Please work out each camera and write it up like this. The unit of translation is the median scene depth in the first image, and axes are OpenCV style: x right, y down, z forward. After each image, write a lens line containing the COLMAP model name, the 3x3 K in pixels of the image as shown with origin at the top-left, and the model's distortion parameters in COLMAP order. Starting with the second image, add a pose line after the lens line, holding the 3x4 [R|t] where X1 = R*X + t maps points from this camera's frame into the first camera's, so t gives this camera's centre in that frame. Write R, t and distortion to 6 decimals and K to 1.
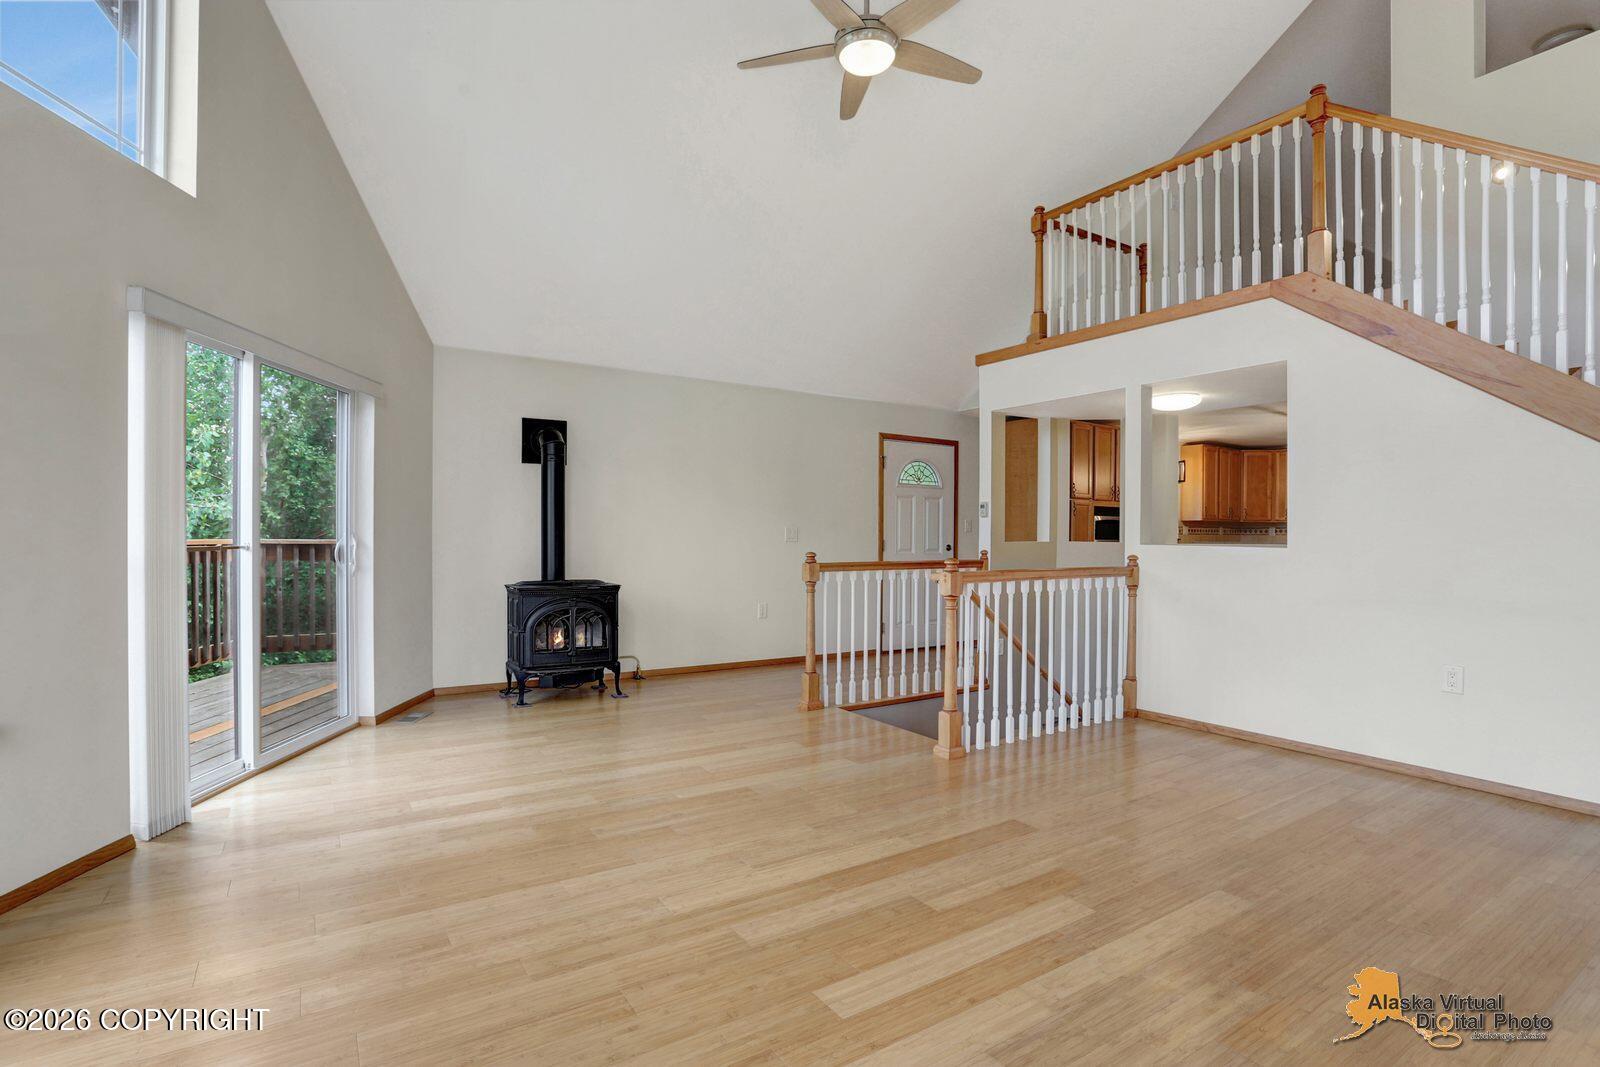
lens RADIAL K [[782.8, 0, 800.0], [0, 782.8, 533.5], [0, 0, 1]] dist [-0.076009, 0.030023]
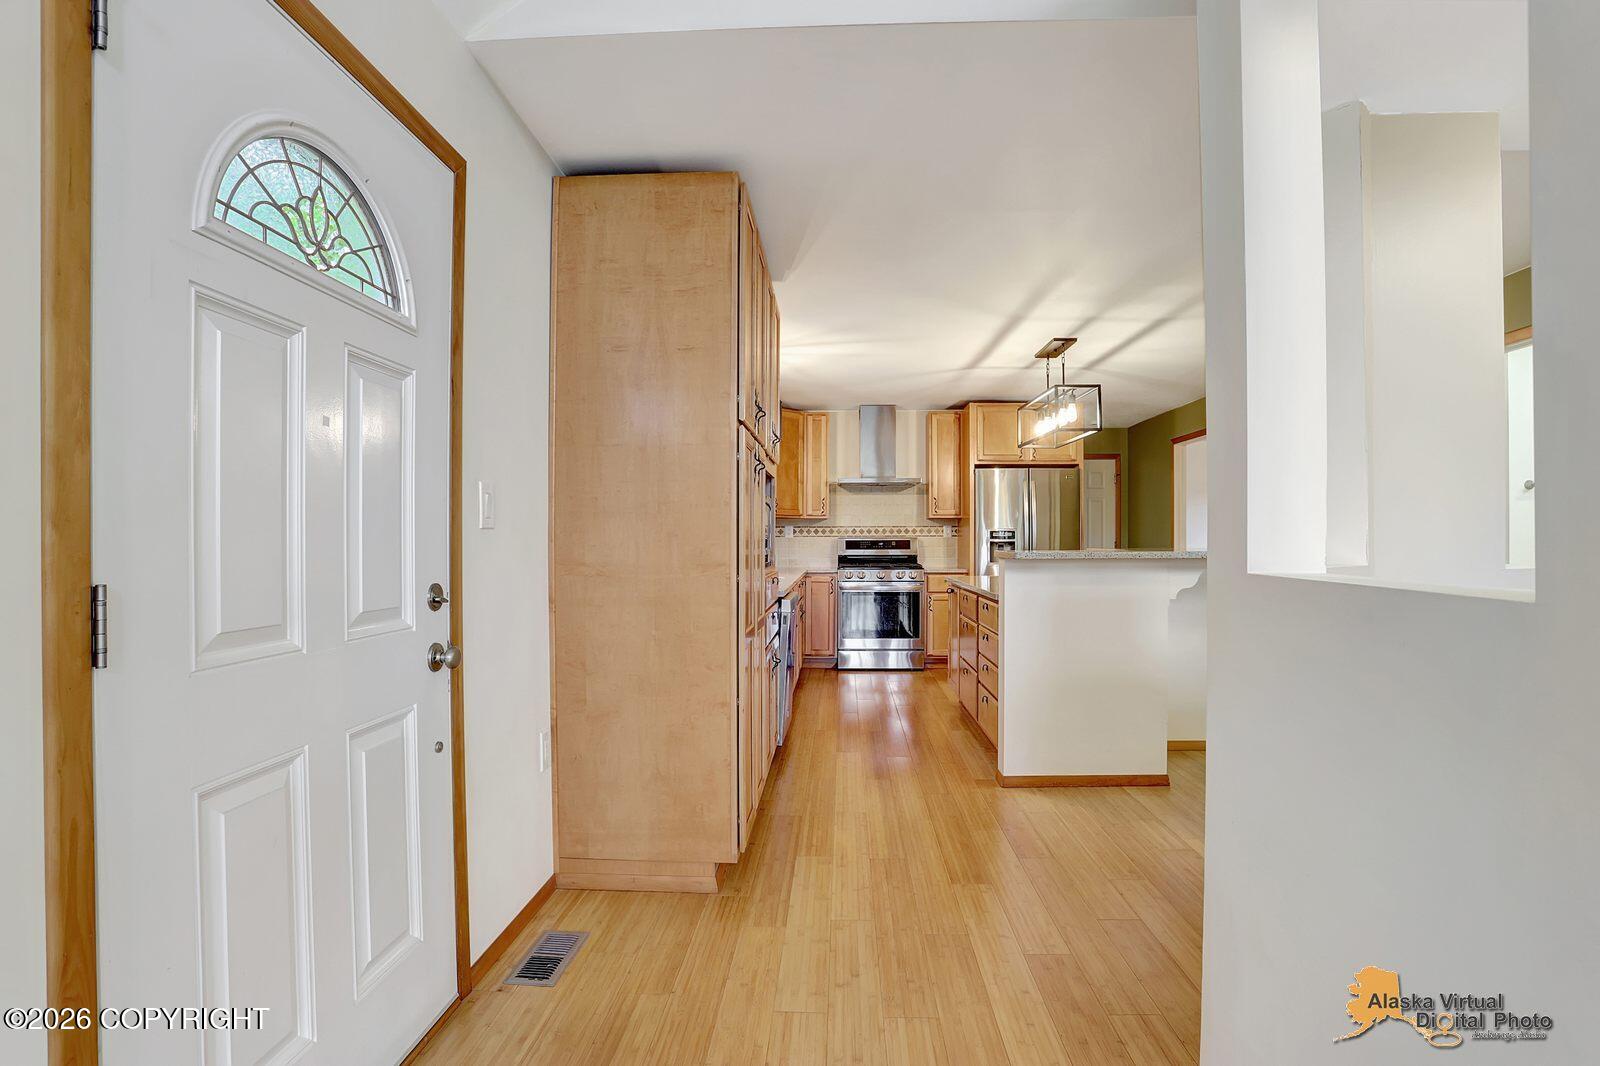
lens RADIAL K [[782.8, 0, 800.0], [0, 782.8, 533.0], [0, 0, 1]] dist [-0.076009, 0.030023]
pose [[0.587142, -0.000348, 0.809484, 0.108174], [0.003681, 0.999991, -0.002240, 0.000321], [-0.809476, 0.004295, 0.587138, 1.192745]]
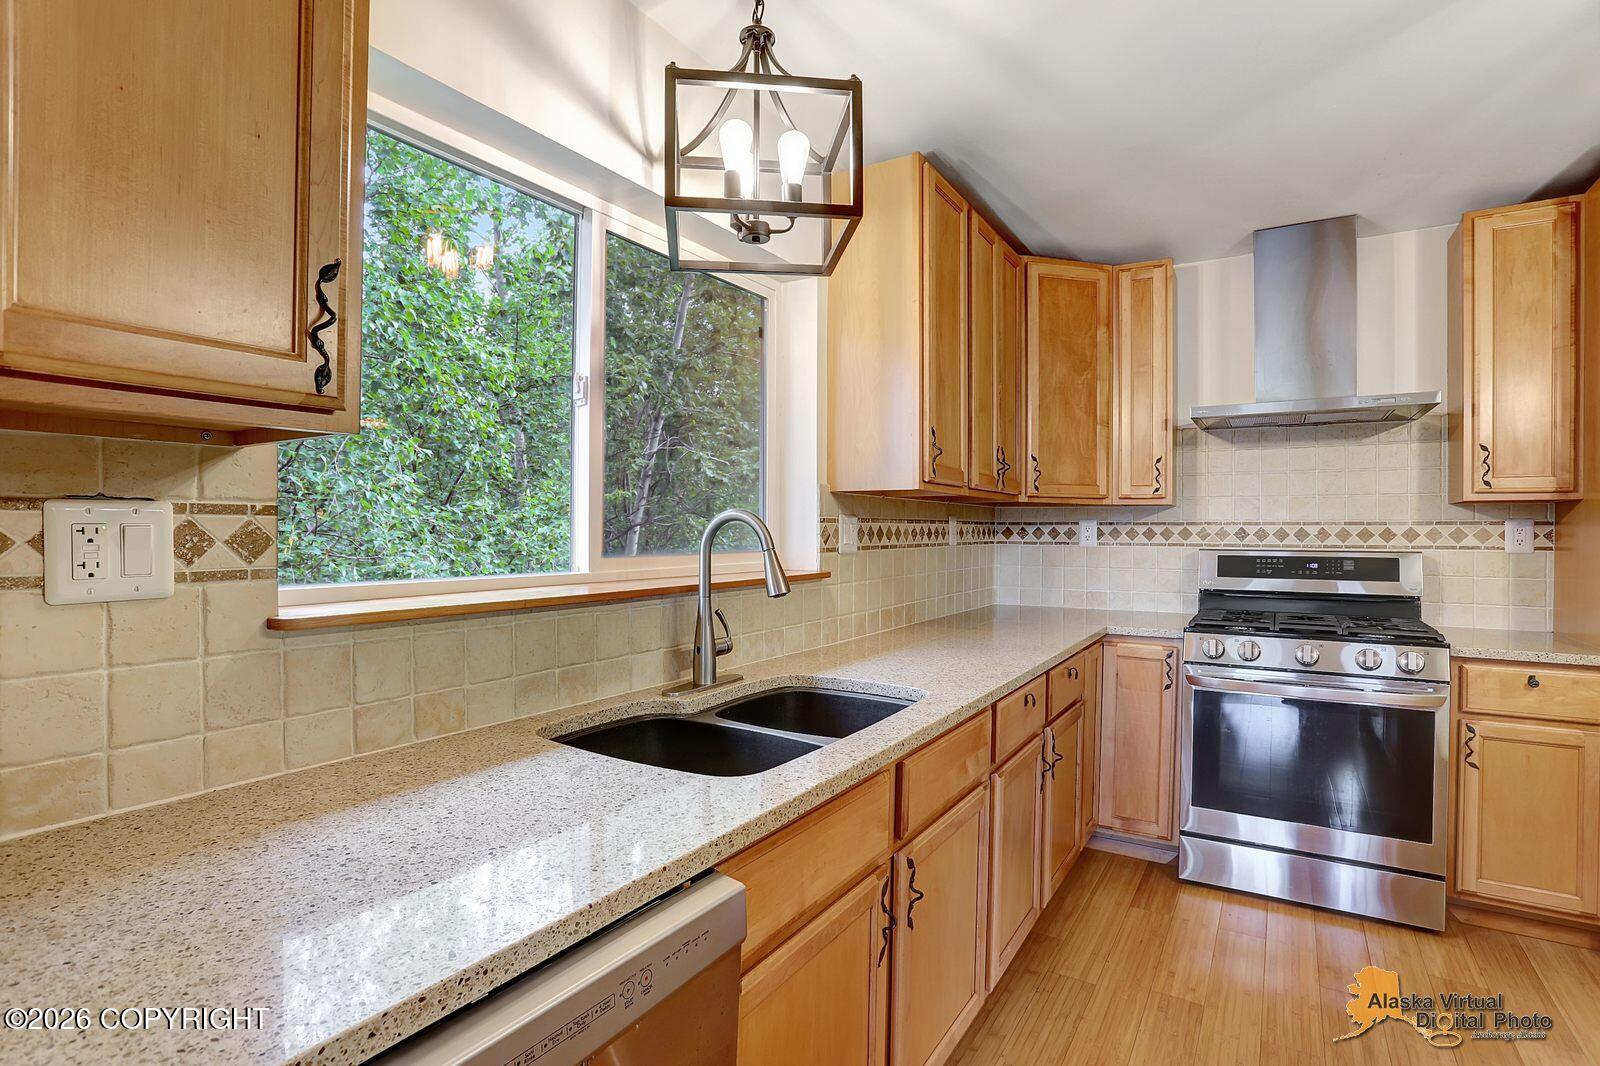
lens RADIAL K [[782.8, 0, 800.0], [0, 782.8, 533.0], [0, 0, 1]] dist [-0.076009, 0.030023]
pose [[0.907628, -0.005133, 0.419743, 0.764470], [0.000955, 0.999948, 0.010163, -0.012977], [-0.419774, -0.008823, 0.907586, 1.556867]]
